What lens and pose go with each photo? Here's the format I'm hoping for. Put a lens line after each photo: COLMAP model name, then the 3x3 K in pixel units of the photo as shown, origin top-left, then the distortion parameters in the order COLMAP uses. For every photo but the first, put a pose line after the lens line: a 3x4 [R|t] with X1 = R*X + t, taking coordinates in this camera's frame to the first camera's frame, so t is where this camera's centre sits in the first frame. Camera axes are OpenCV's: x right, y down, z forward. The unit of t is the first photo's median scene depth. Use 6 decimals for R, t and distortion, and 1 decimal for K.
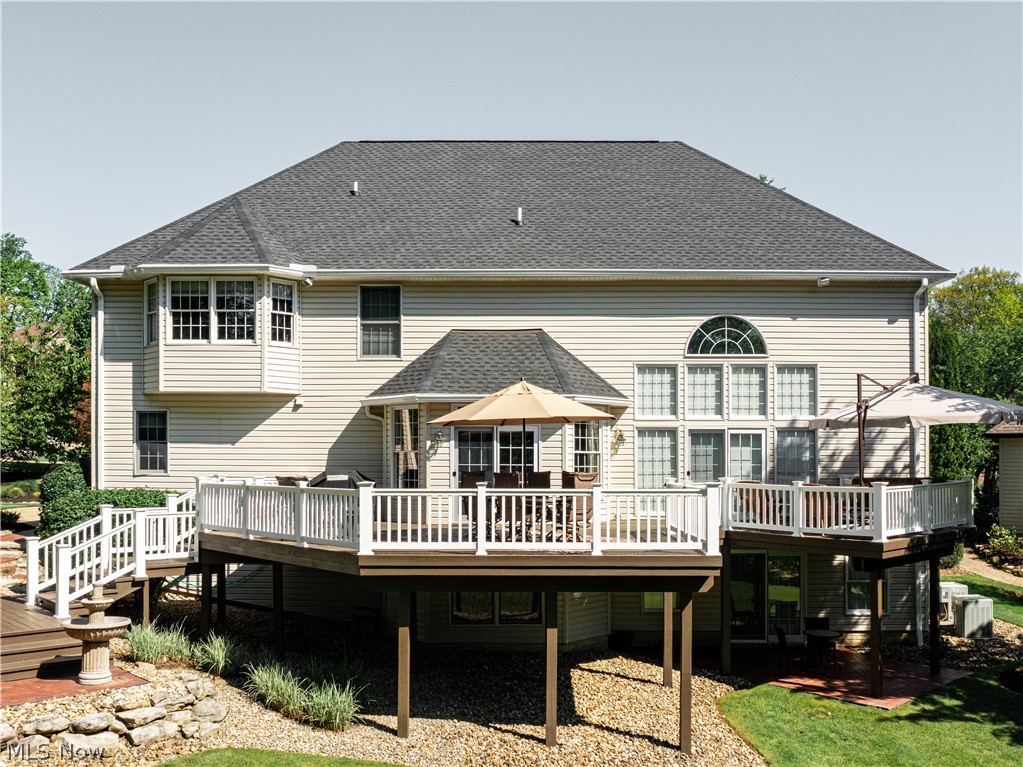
lens RADIAL K [[932.0, 0, 549.7], [0, 932.0, 384.0], [0, 0, 1]] dist [-0.008591, -0.009530]
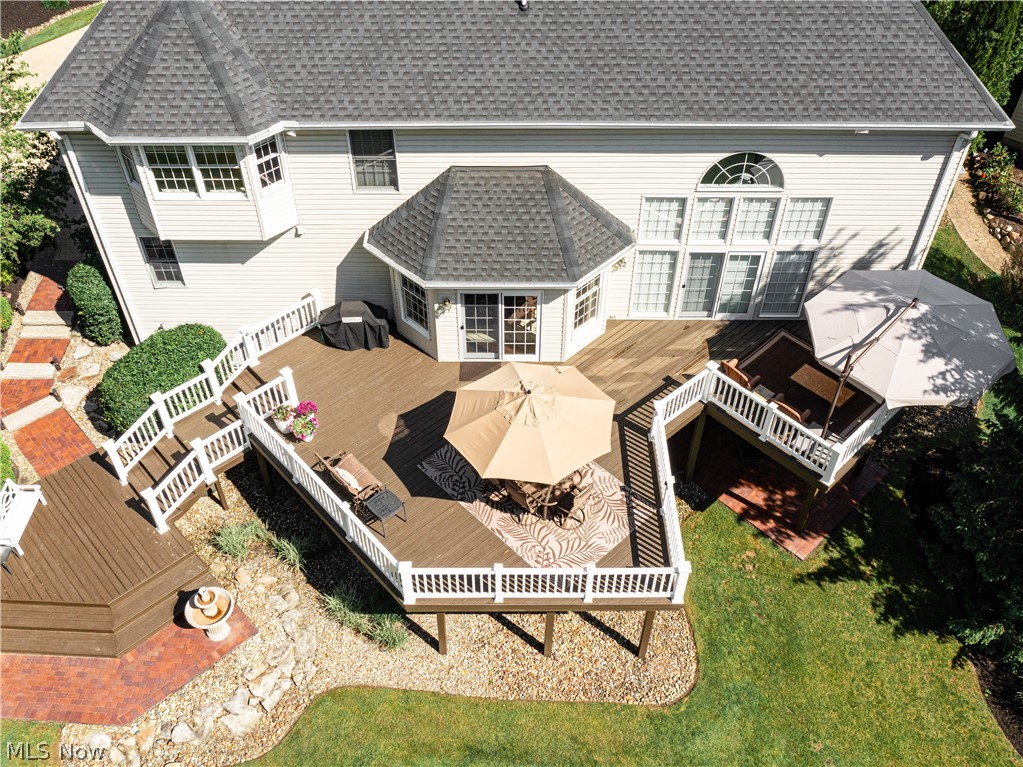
lens RADIAL K [[911.5, 0, 532.4], [0, 911.5, 431.9], [0, 0, 1]] dist [-0.004226, -0.007824]
pose [[0.999763, 0.021139, 0.005256, -0.022927], [-0.018467, 0.694580, 0.719178, -0.531913], [0.011552, -0.719105, 0.694806, 0.174710]]
